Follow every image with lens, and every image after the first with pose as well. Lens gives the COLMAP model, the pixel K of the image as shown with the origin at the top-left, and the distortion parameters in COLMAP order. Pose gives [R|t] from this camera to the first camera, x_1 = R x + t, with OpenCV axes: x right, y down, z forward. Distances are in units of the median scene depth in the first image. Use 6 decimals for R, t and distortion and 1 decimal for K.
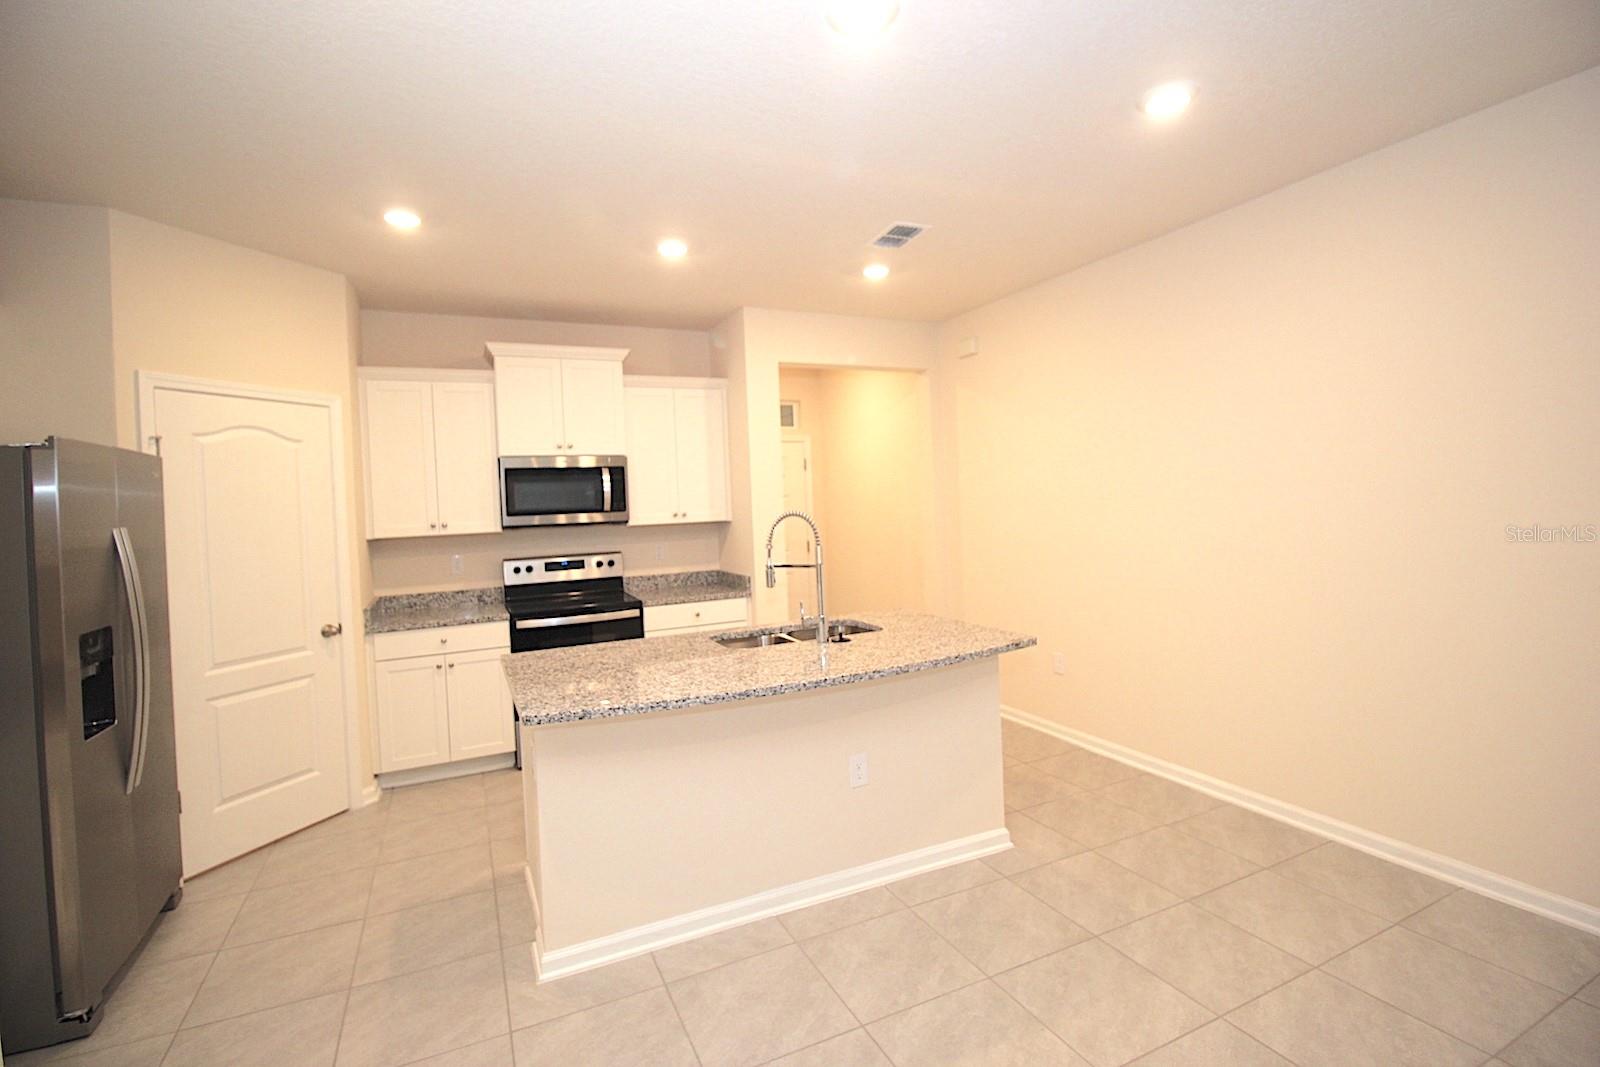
lens RADIAL K [[740.1, 0, 810.0], [0, 740.1, 518.6], [0, 0, 1]] dist [-0.010390, -0.005846]
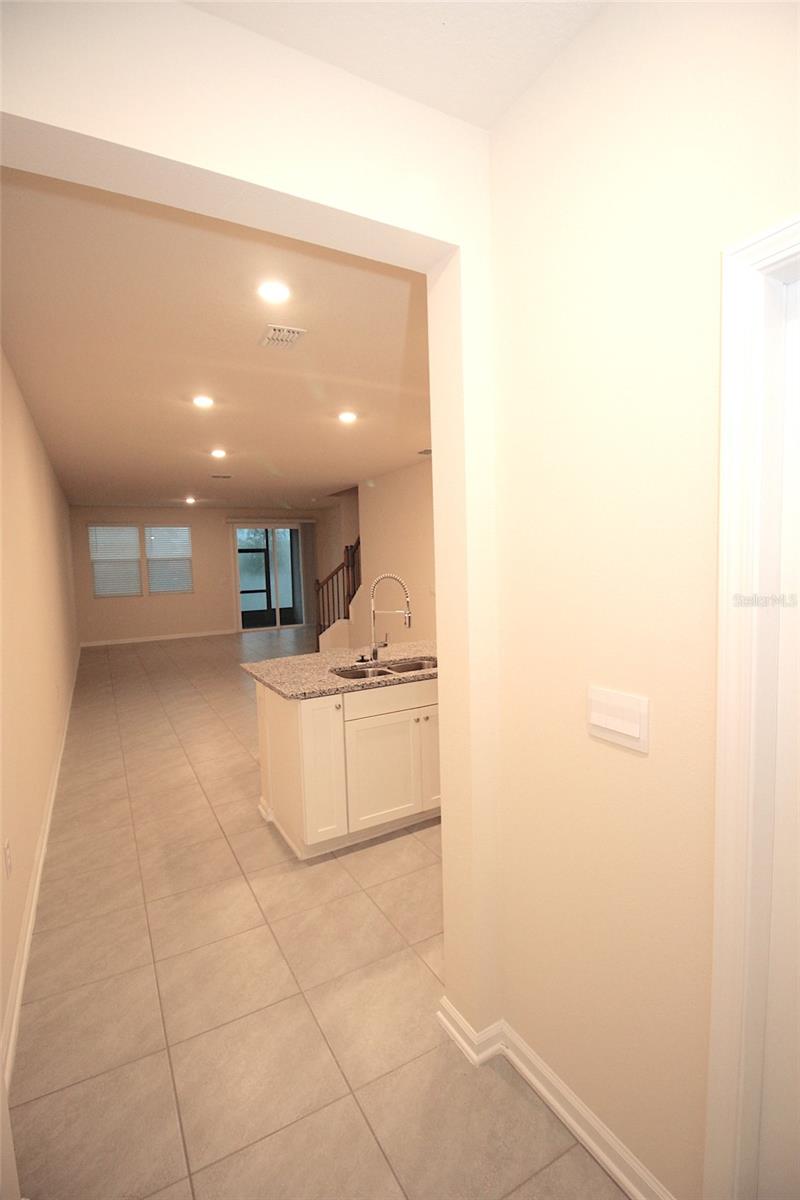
lens RADIAL K [[555.0, 0, 421.1], [0, 555.0, 606.4], [0, 0, 1]] dist [-0.010390, -0.005846]
pose [[-0.993679, 0.077152, -0.081551, 0.003437], [0.067671, 0.991261, 0.113234, -0.046250], [0.089575, 0.106999, -0.990216, 1.432387]]
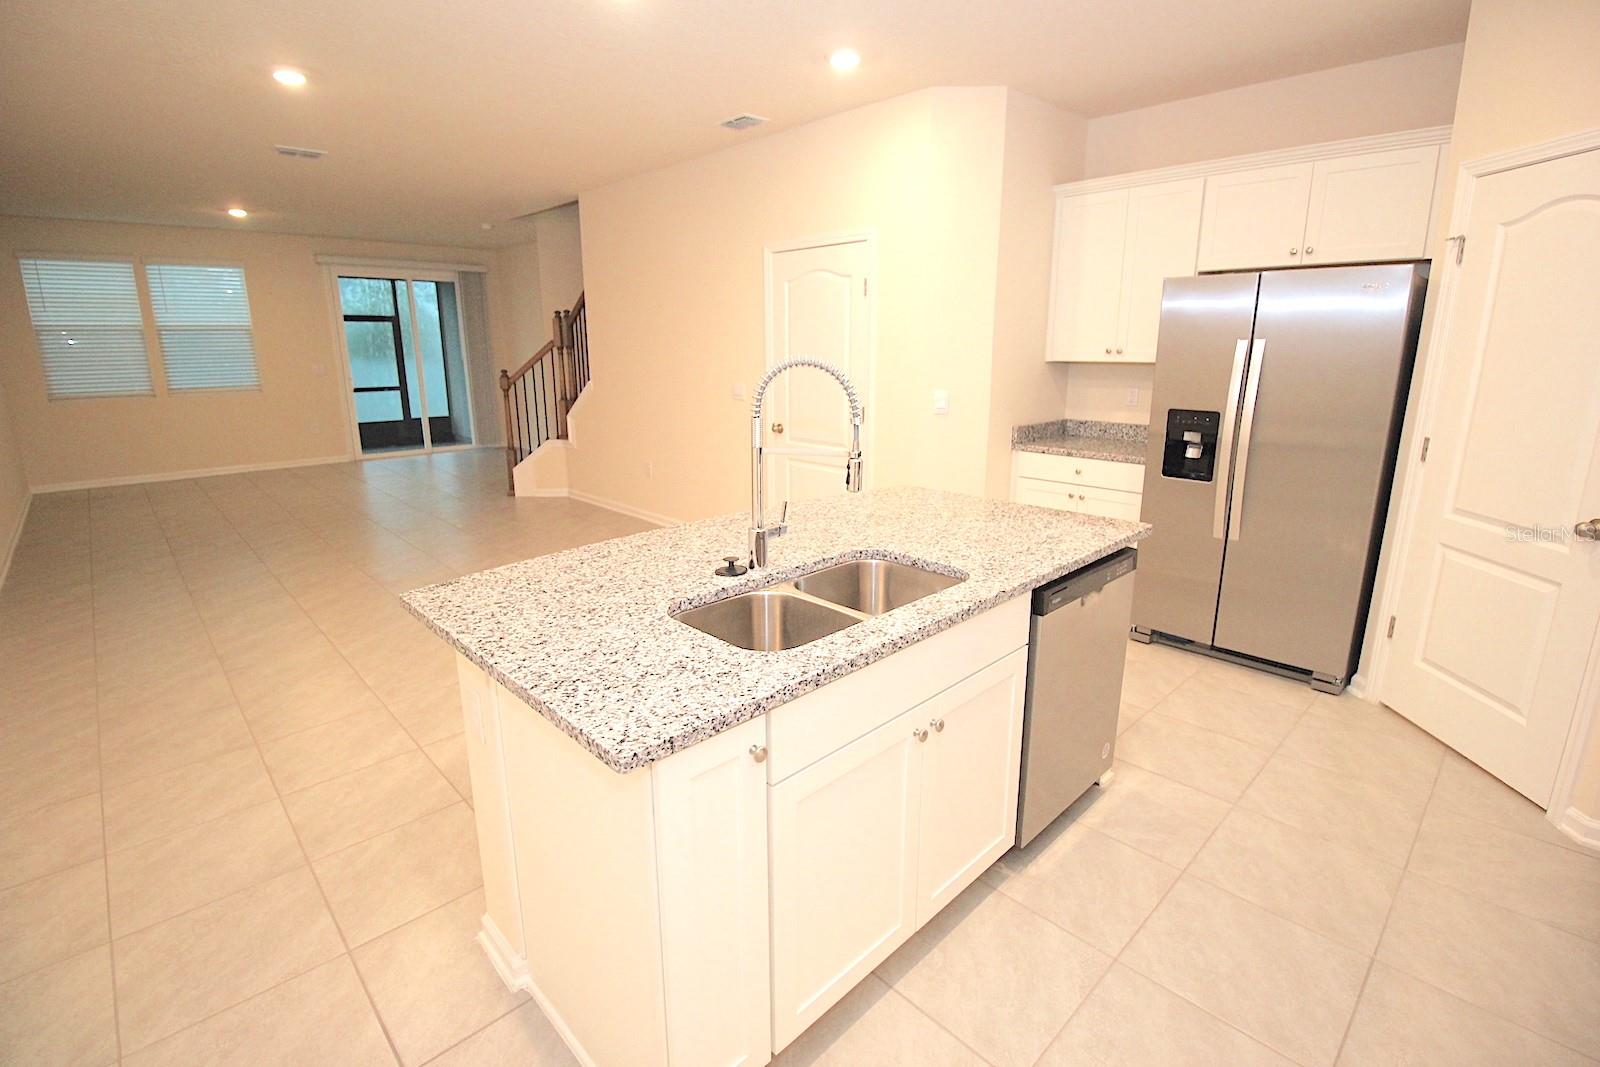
lens RADIAL K [[740.1, 0, 806.6], [0, 740.1, 521.6], [0, 0, 1]] dist [-0.010390, -0.005846]
pose [[-0.947278, 0.116022, -0.298669, 0.108686], [0.033106, 0.962590, 0.268932, -0.027624], [0.318698, 0.244865, -0.915682, 1.059535]]
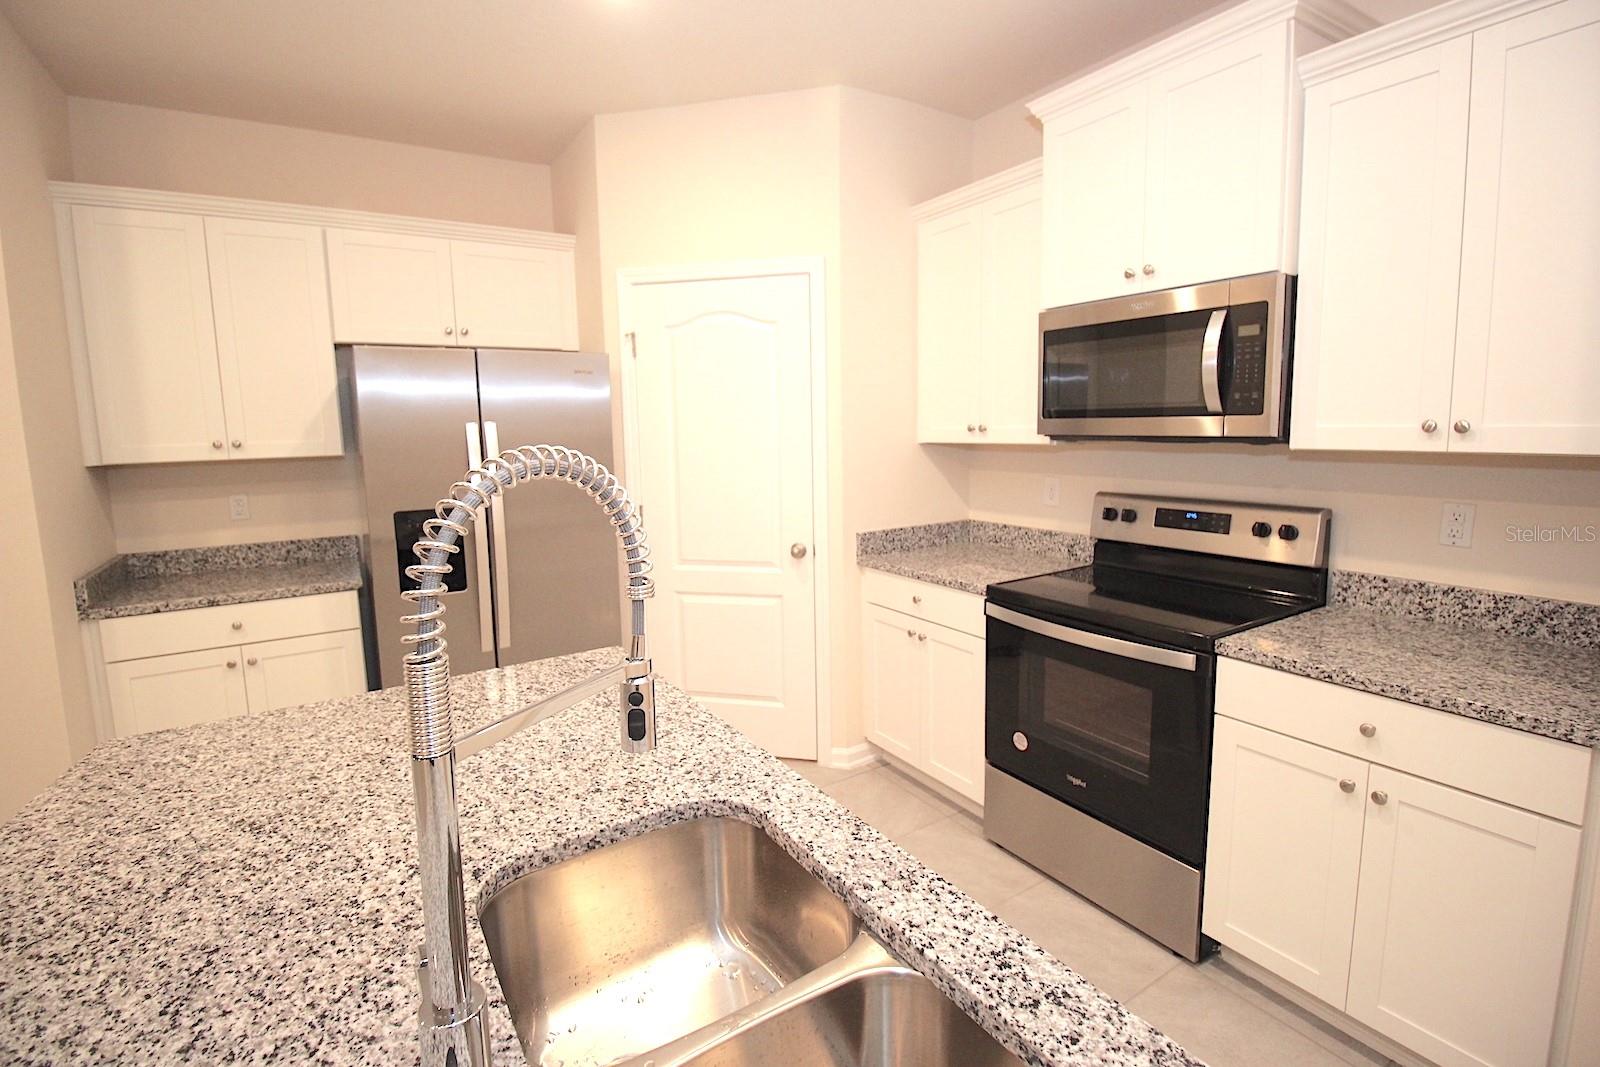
lens RADIAL K [[740.1, 0, 797.4], [0, 740.1, 516.4], [0, 0, 1]] dist [-0.010390, -0.005846]
pose [[0.118326, 0.162867, -0.979527, 0.130311], [-0.009422, 0.986597, 0.162904, -0.018354], [0.992930, -0.010047, 0.118275, 0.712339]]
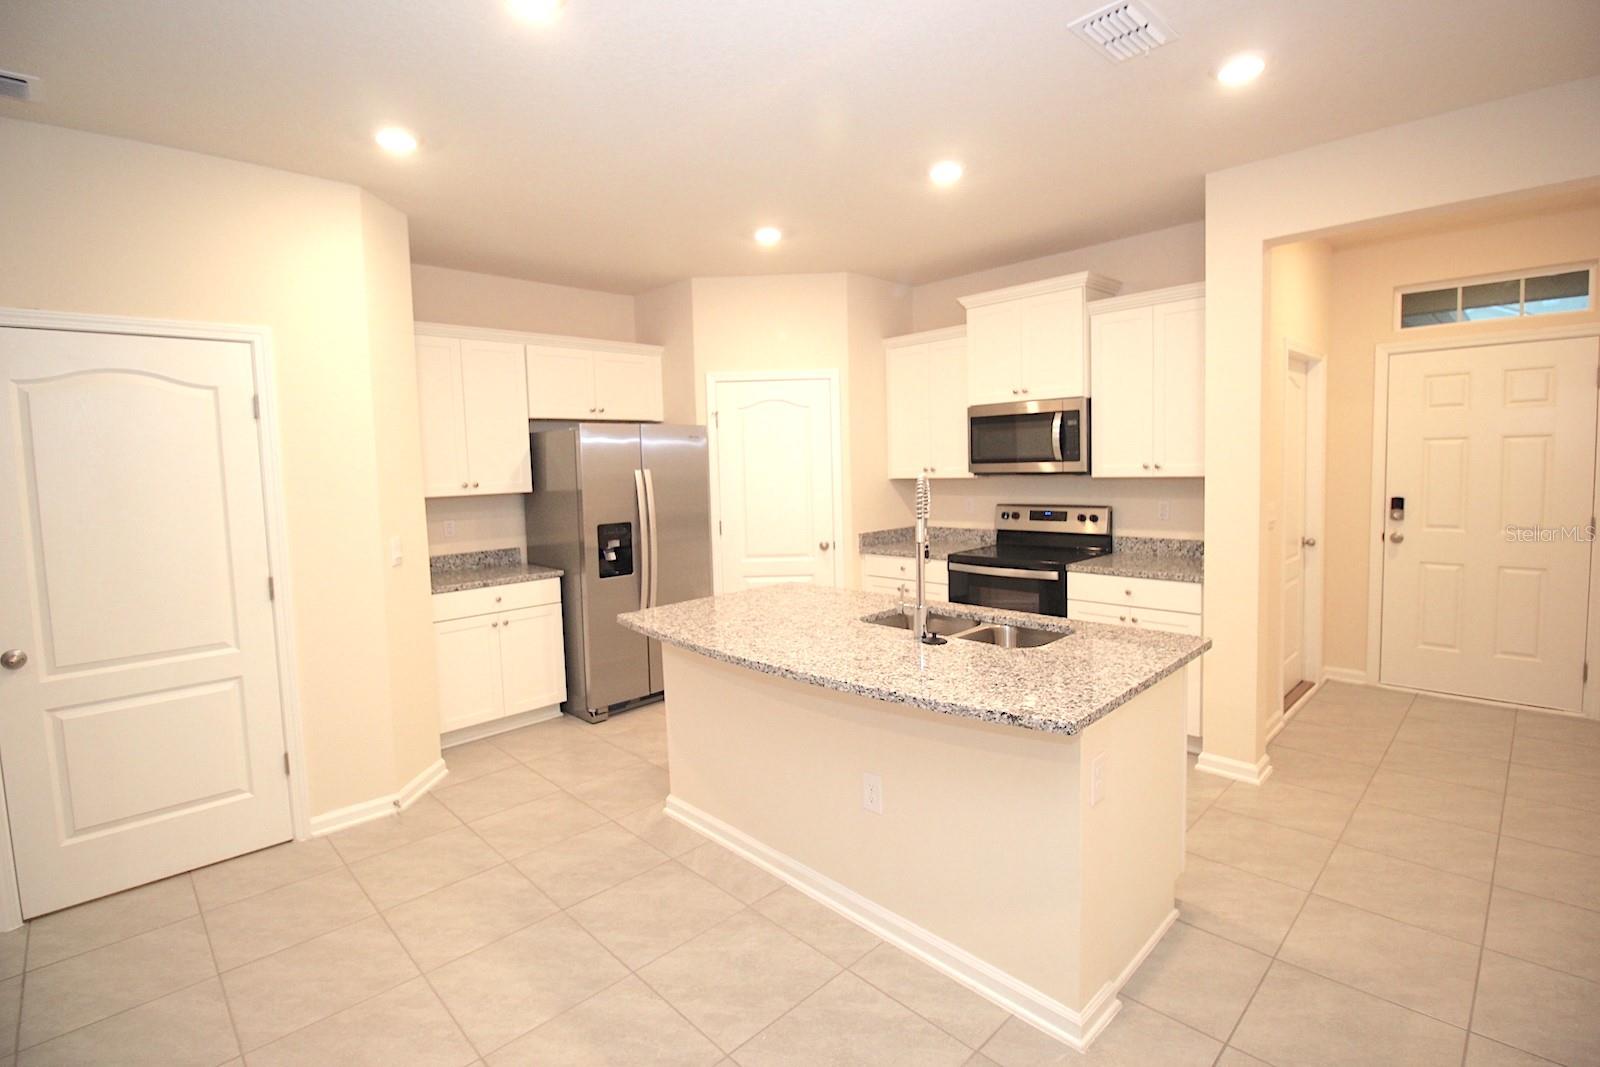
lens RADIAL K [[740.1, 0, 800.5], [0, 740.1, 522.3], [0, 0, 1]] dist [-0.010390, -0.005846]
pose [[0.324282, 0.106661, -0.939928, 0.487236], [-0.007073, 0.993869, 0.110342, -0.032786], [0.945934, -0.029134, 0.323048, 0.409093]]
